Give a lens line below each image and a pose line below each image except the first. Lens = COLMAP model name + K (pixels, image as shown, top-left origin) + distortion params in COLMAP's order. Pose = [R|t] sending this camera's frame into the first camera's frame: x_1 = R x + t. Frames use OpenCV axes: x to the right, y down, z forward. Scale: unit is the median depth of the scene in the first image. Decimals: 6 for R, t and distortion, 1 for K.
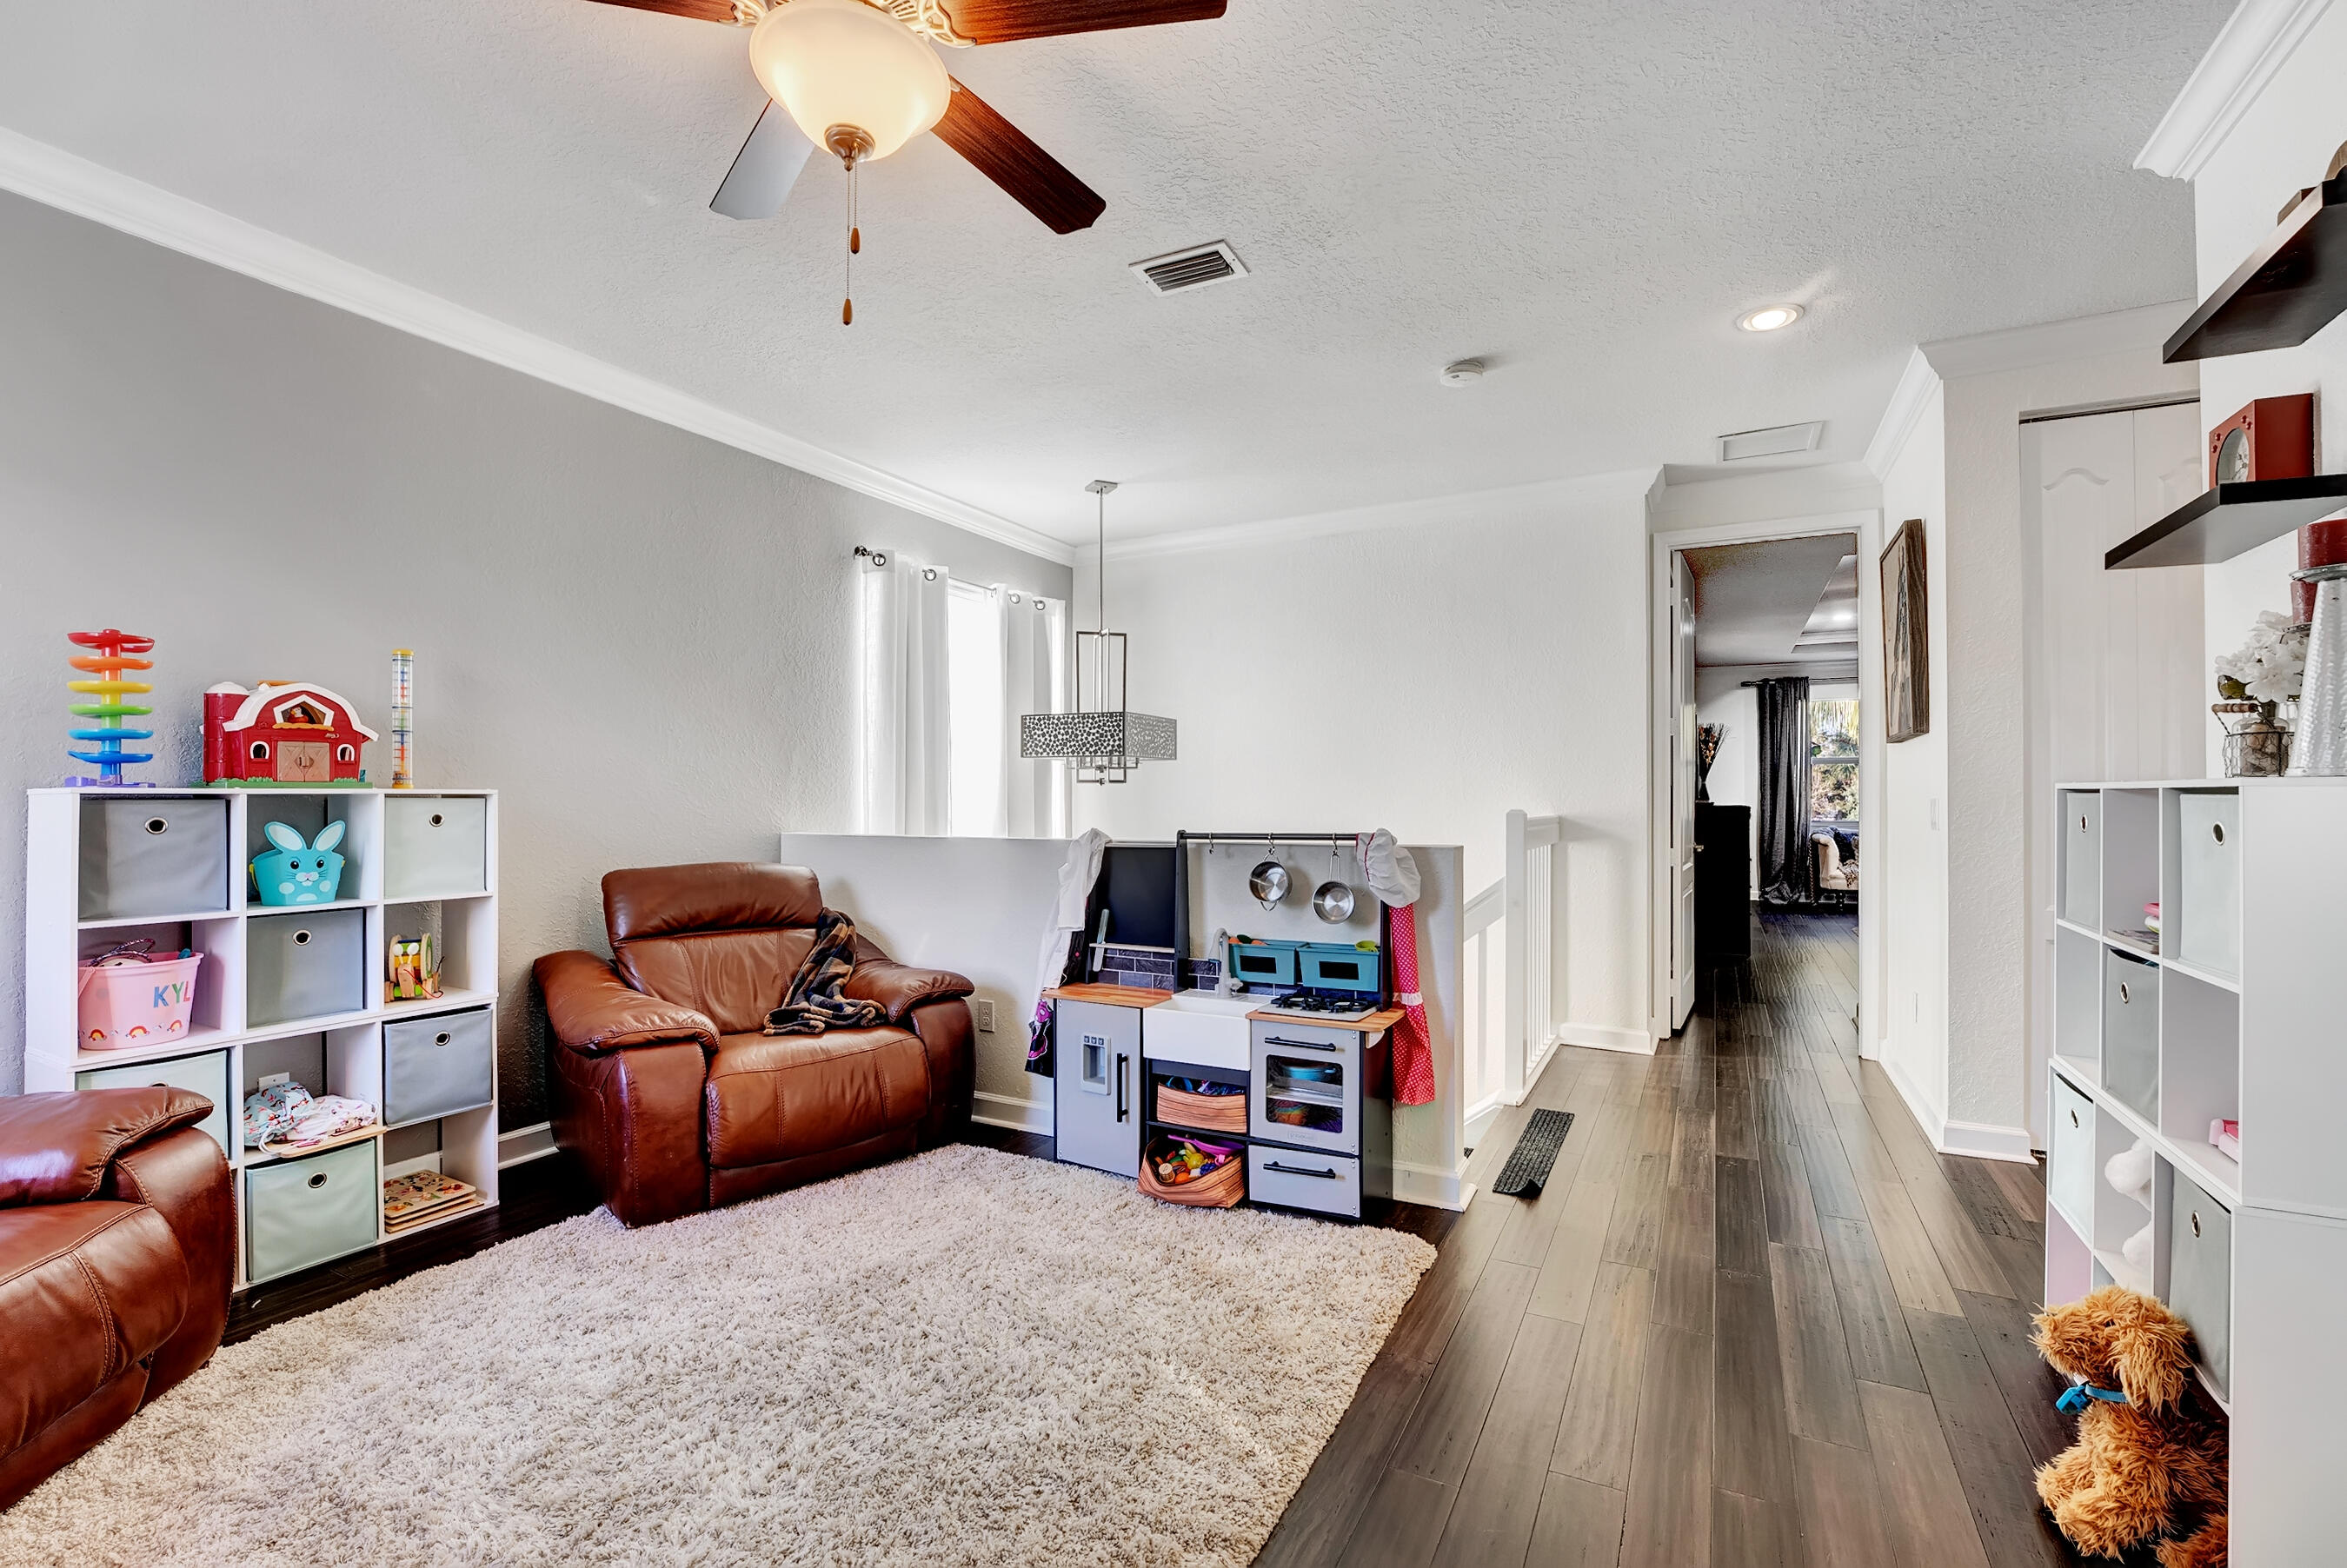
lens RADIAL K [[1038.6, 0, 1176.0], [0, 1038.6, 773.9], [0, 0, 1]] dist [-0.000788, -0.000223]
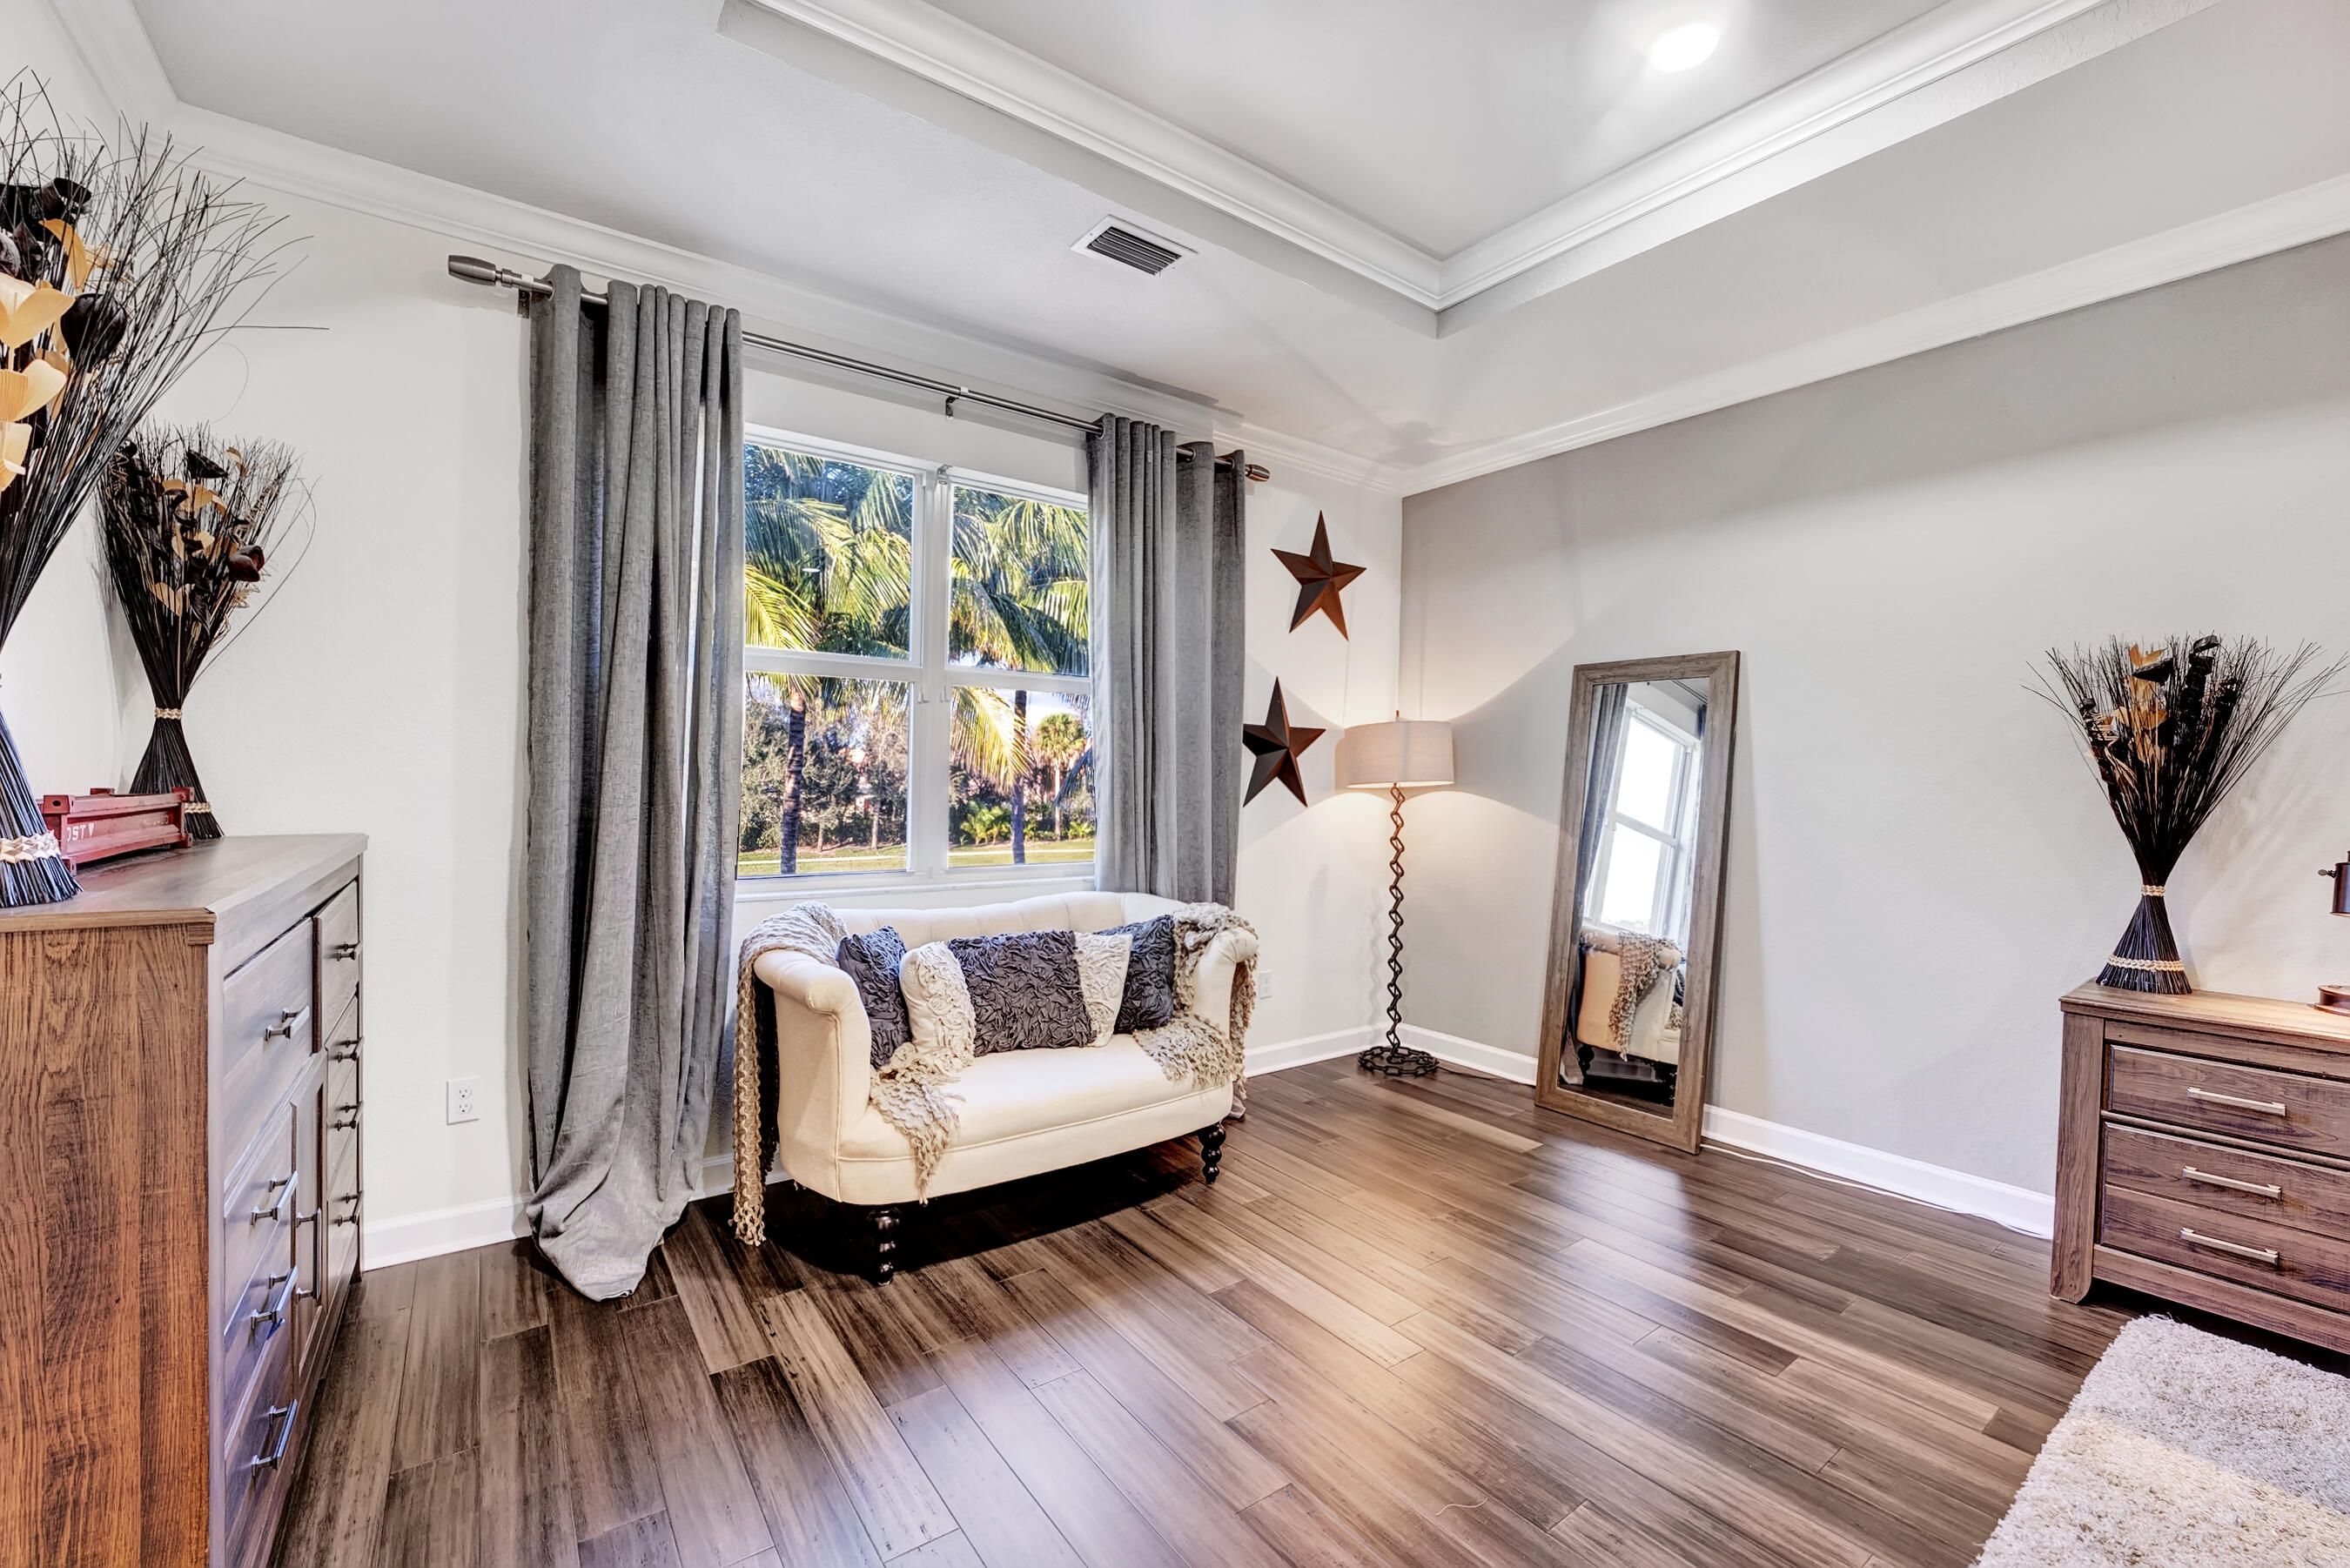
lens RADIAL K [[968.6, 0, 1185.3], [0, 968.6, 774.6], [0, 0, 1]] dist [-0.032239, 0.005783]
pose [[0.452940, -0.000730, 0.891541, 0.620404], [-0.020250, 0.999733, 0.011106, 0.018238], [-0.891311, -0.023084, 0.452805, 1.092883]]
